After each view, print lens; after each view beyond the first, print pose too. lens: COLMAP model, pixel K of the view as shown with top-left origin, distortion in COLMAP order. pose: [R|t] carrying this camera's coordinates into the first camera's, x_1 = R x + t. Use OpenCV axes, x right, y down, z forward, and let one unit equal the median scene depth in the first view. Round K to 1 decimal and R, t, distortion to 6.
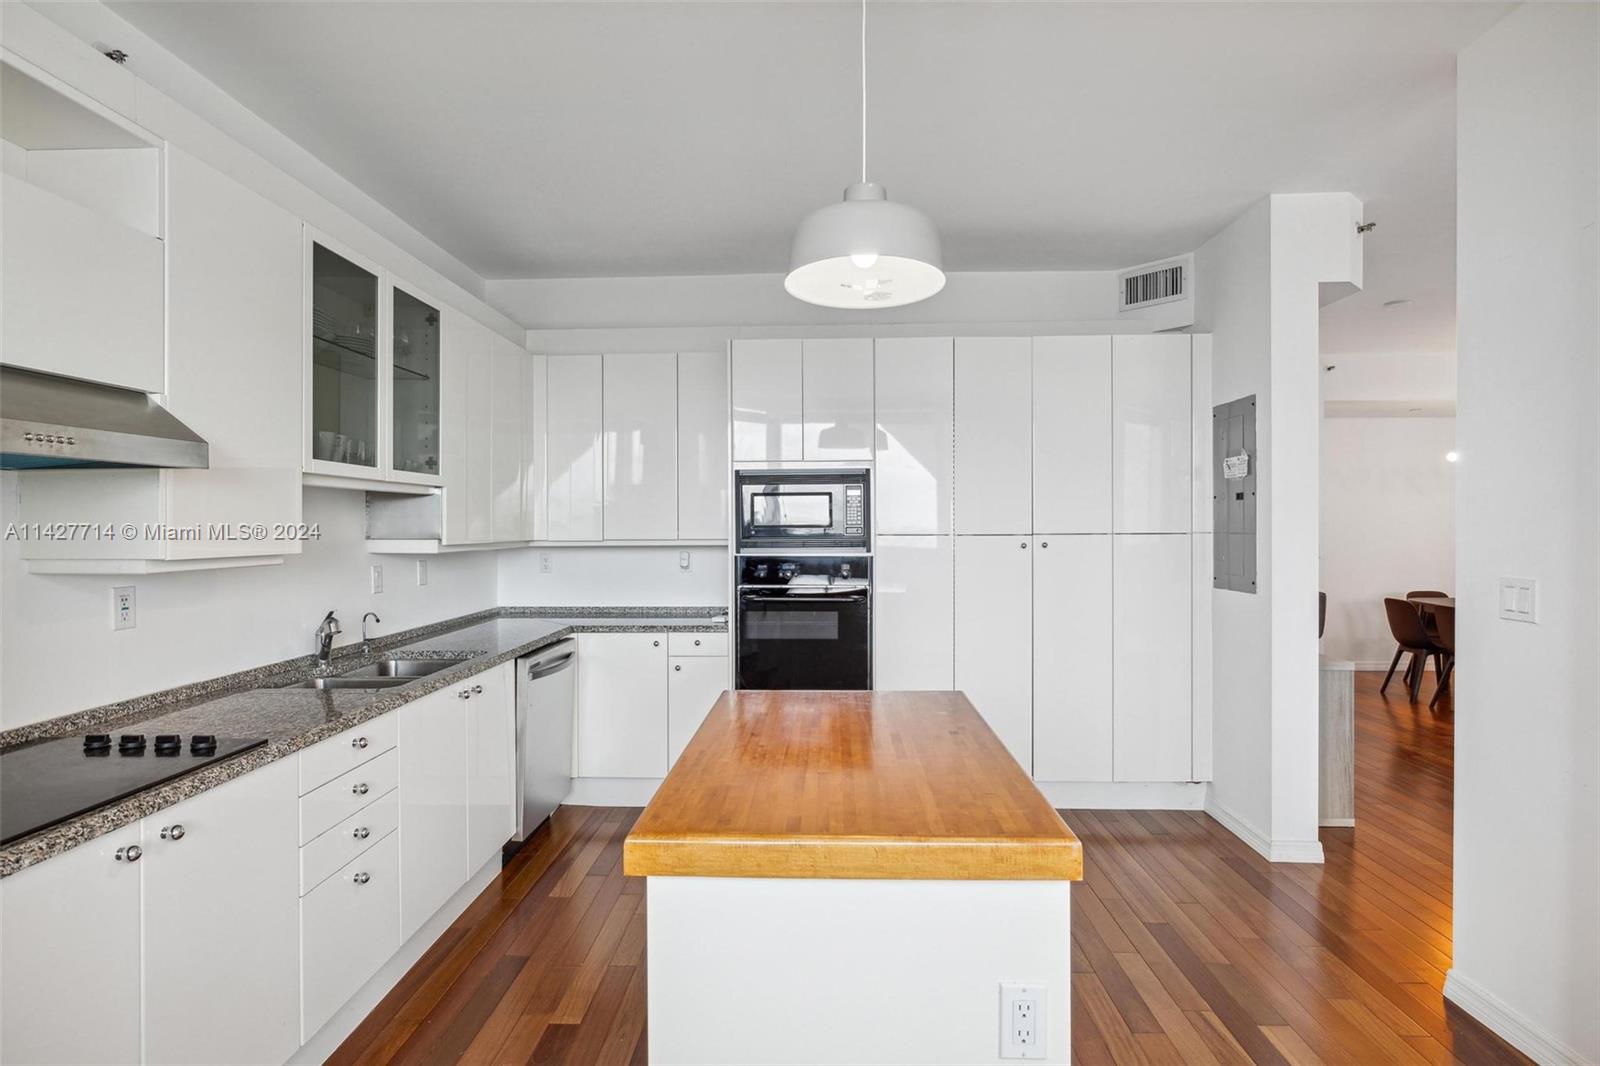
lens RADIAL K [[812.7, 0, 800.0], [0, 812.7, 533.0], [0, 0, 1]] dist [-0.002983, -0.000051]
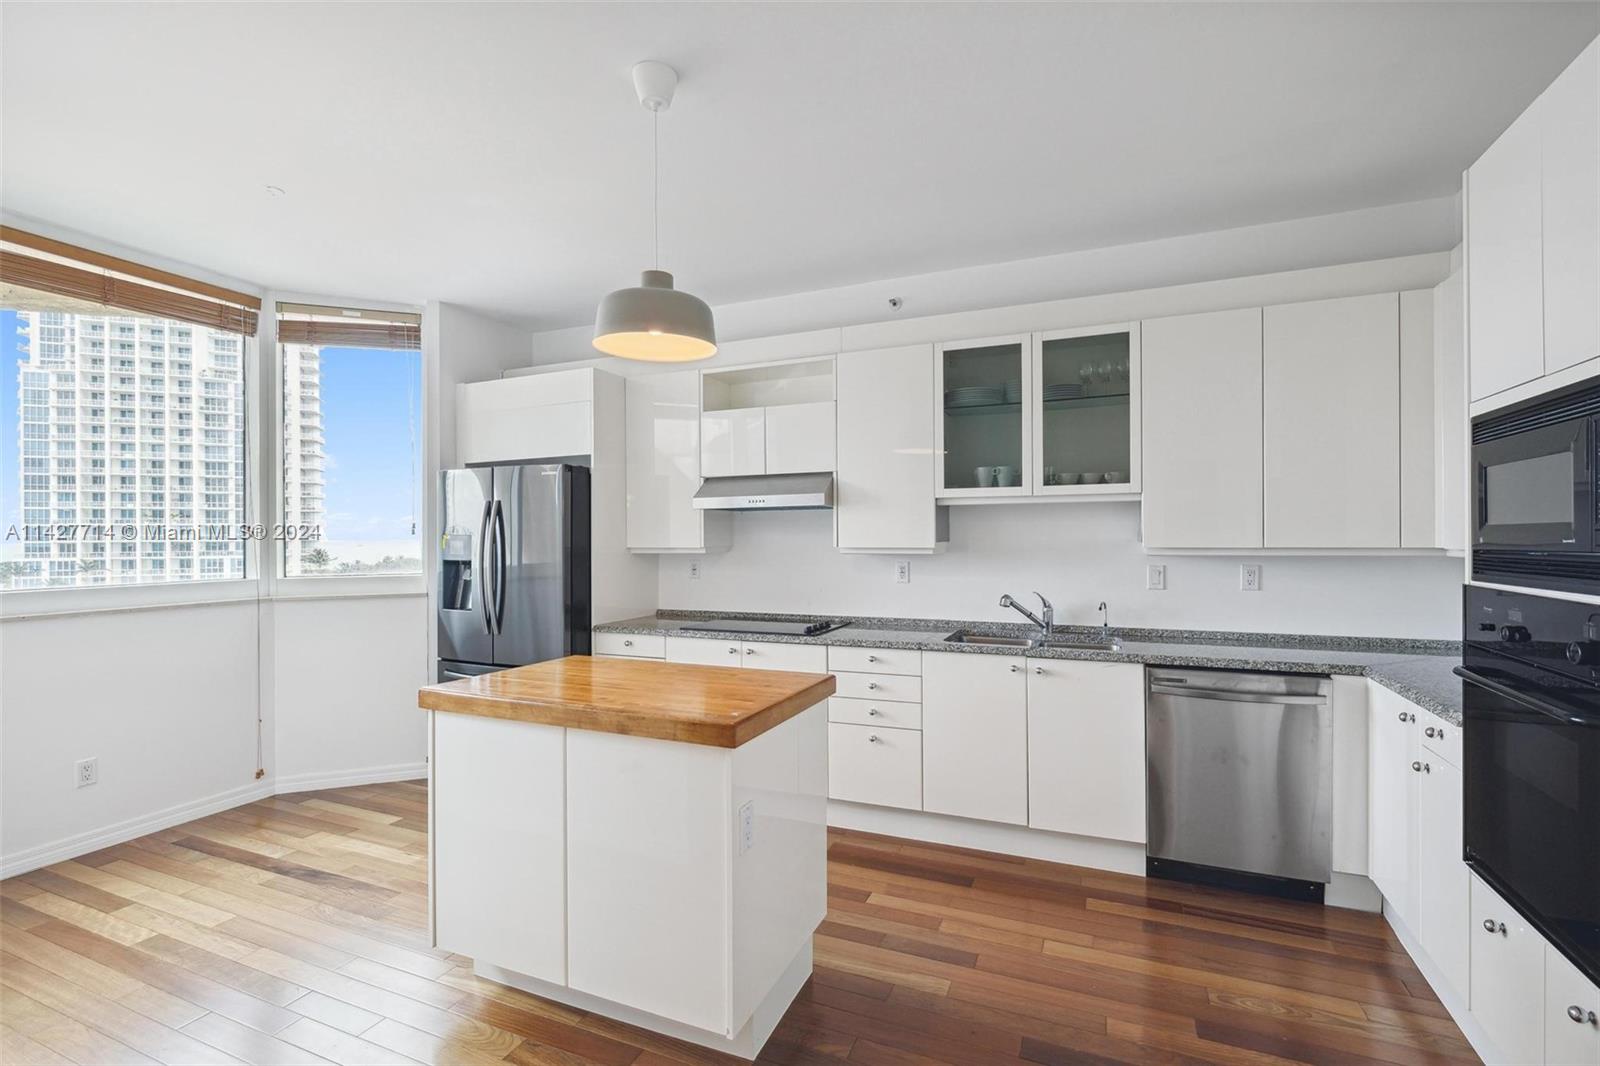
lens RADIAL K [[729.9, 0, 800.0], [0, 729.9, 533.0], [0, 0, 1]] dist [-0.002040, 0.001121]
pose [[-0.362548, 0.003414, -0.931959, 0.522860], [-0.001275, 0.999991, 0.004160, -0.006438], [0.931964, 0.002696, -0.362540, 0.789118]]
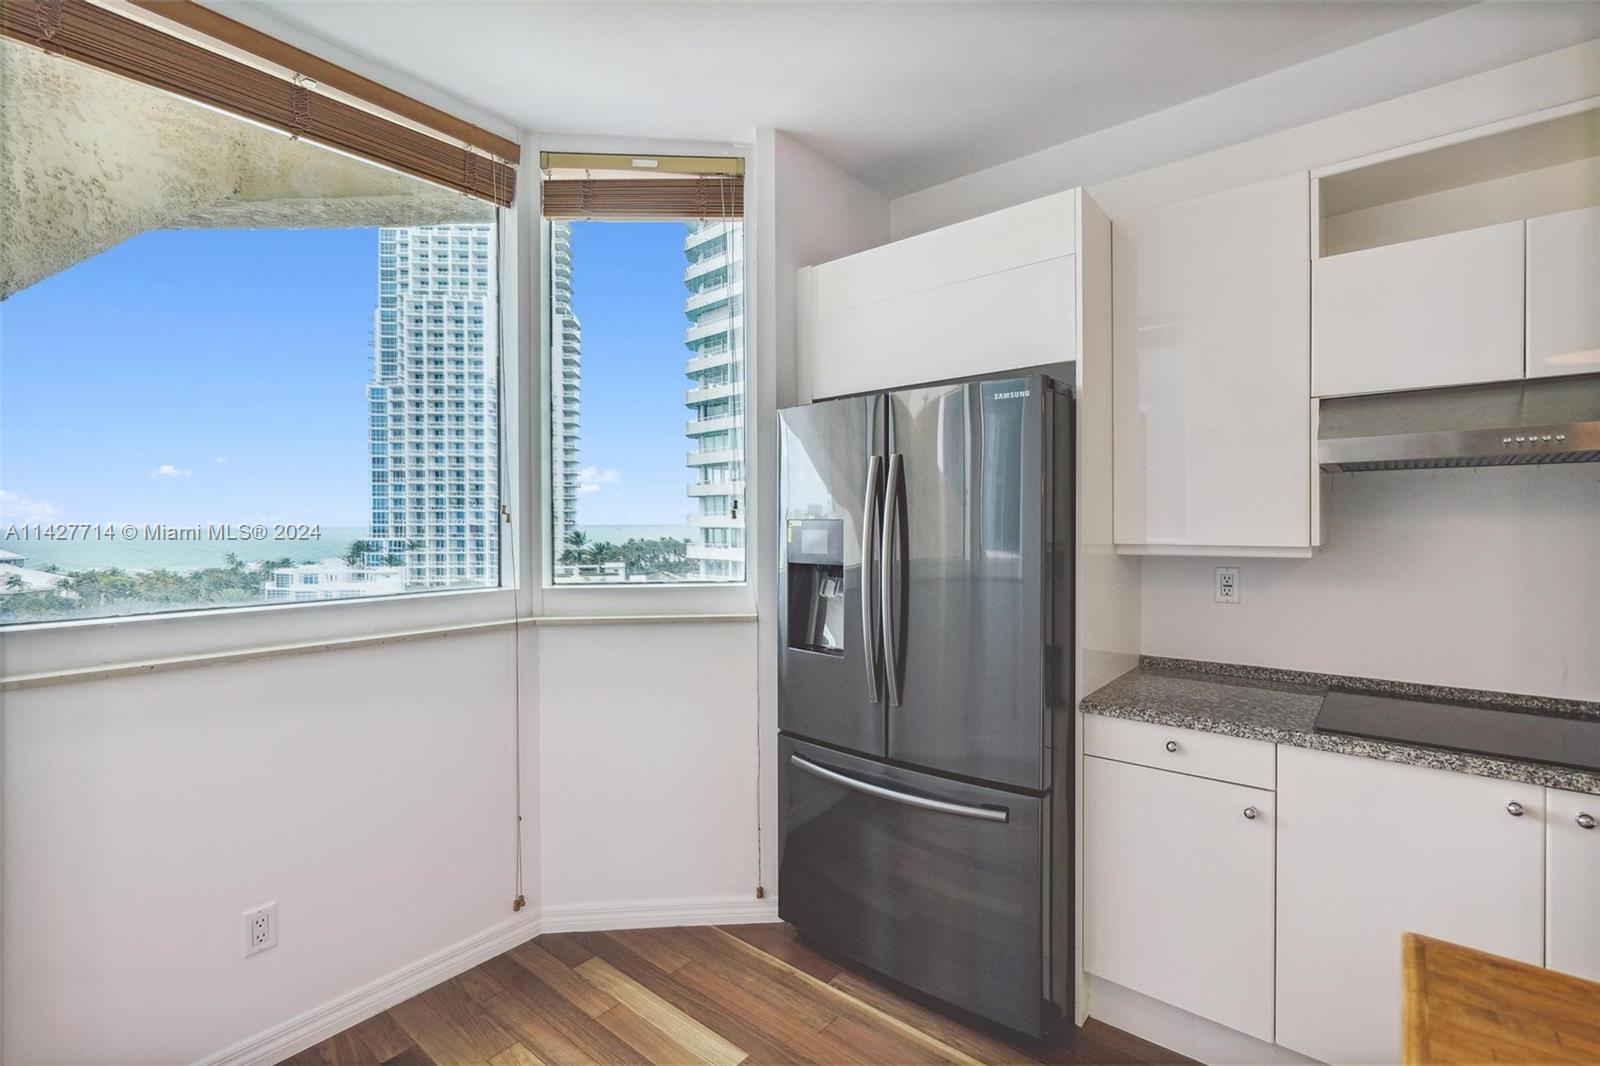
lens RADIAL K [[721.3, 0, 793.8], [0, 721.3, 523.8], [0, 0, 1]] dist [-0.003366, -0.000163]
pose [[-0.615025, 0.009936, -0.788445, 0.203392], [-0.000149, 0.999919, 0.012718, -0.002649], [0.788507, 0.007940, -0.614974, 0.305062]]
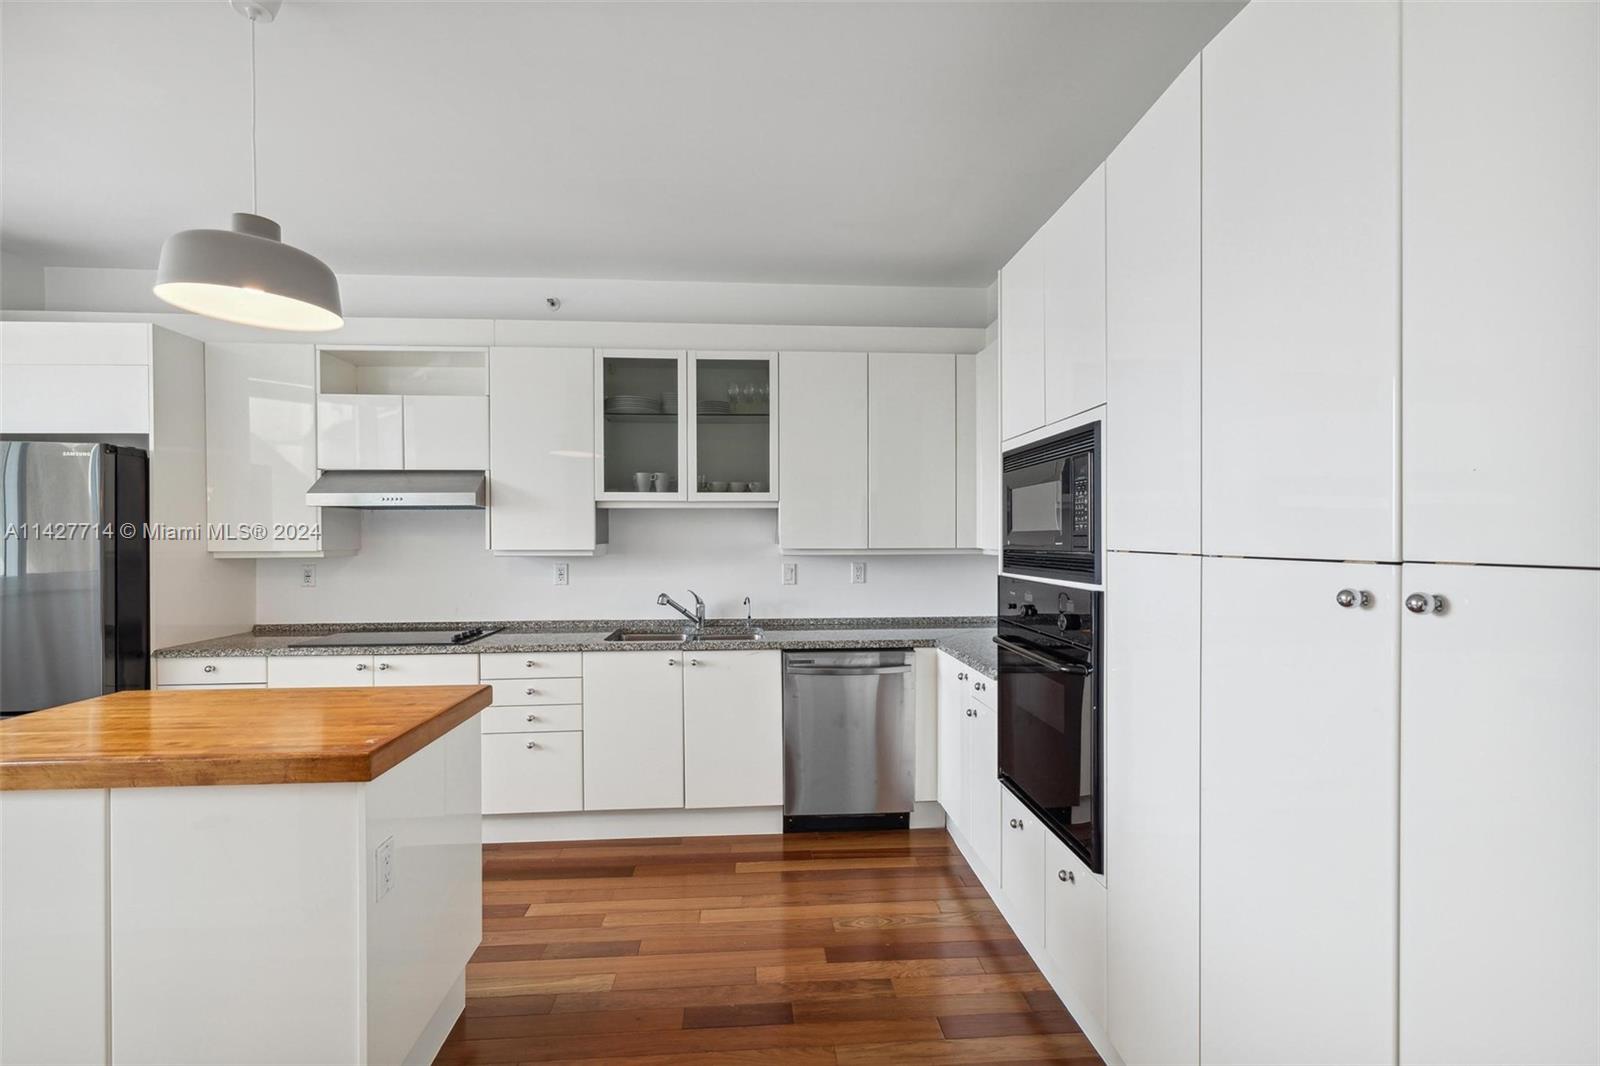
lens RADIAL K [[688.5, 0, 790.3], [0, 688.5, 539.6], [0, 0, 1]] dist [0.003651, 0.000728]
pose [[0.100610, 0.009100, -0.994884, 0.509039], [-0.007826, 0.999934, 0.008355, -0.006496], [0.994895, 0.006945, 0.100675, 0.775118]]
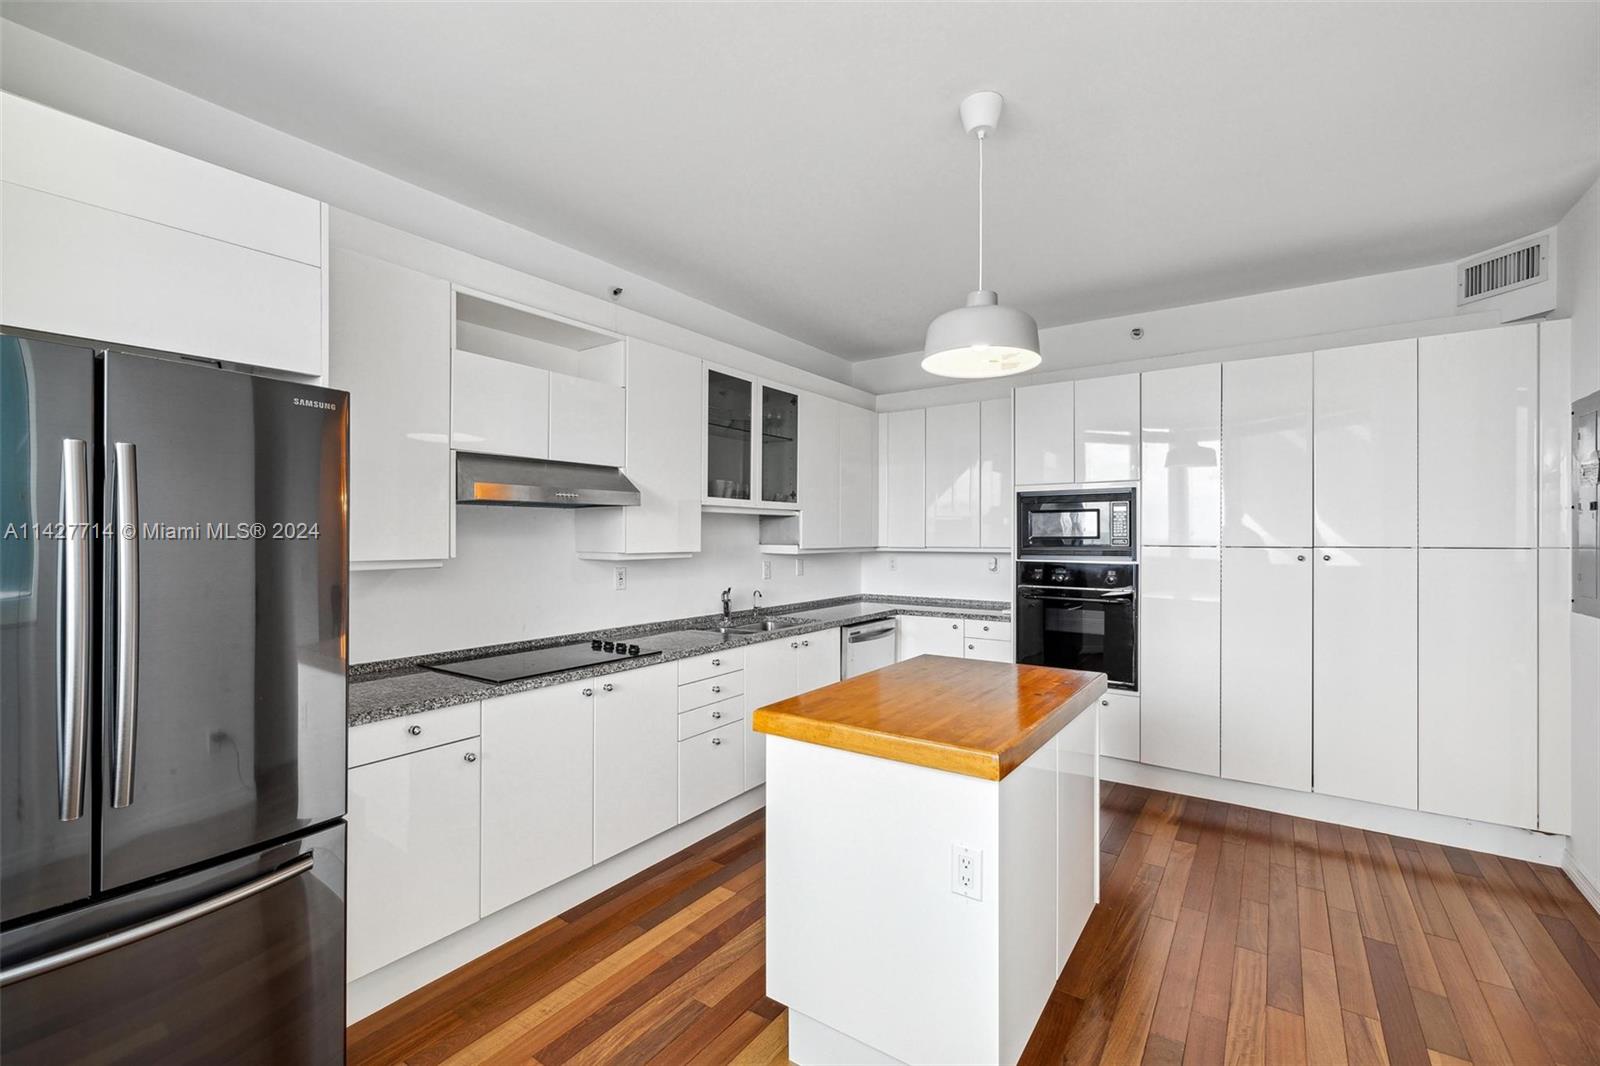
lens RADIAL K [[688.5, 0, 790.3], [0, 688.5, 539.6], [0, 0, 1]] dist [0.003651, 0.000728]
pose [[0.835796, 0.007430, -0.548990, 0.215511], [-0.009237, 0.999957, -0.000530, -0.001161], [0.548962, 0.005514, 0.835829, -0.074141]]
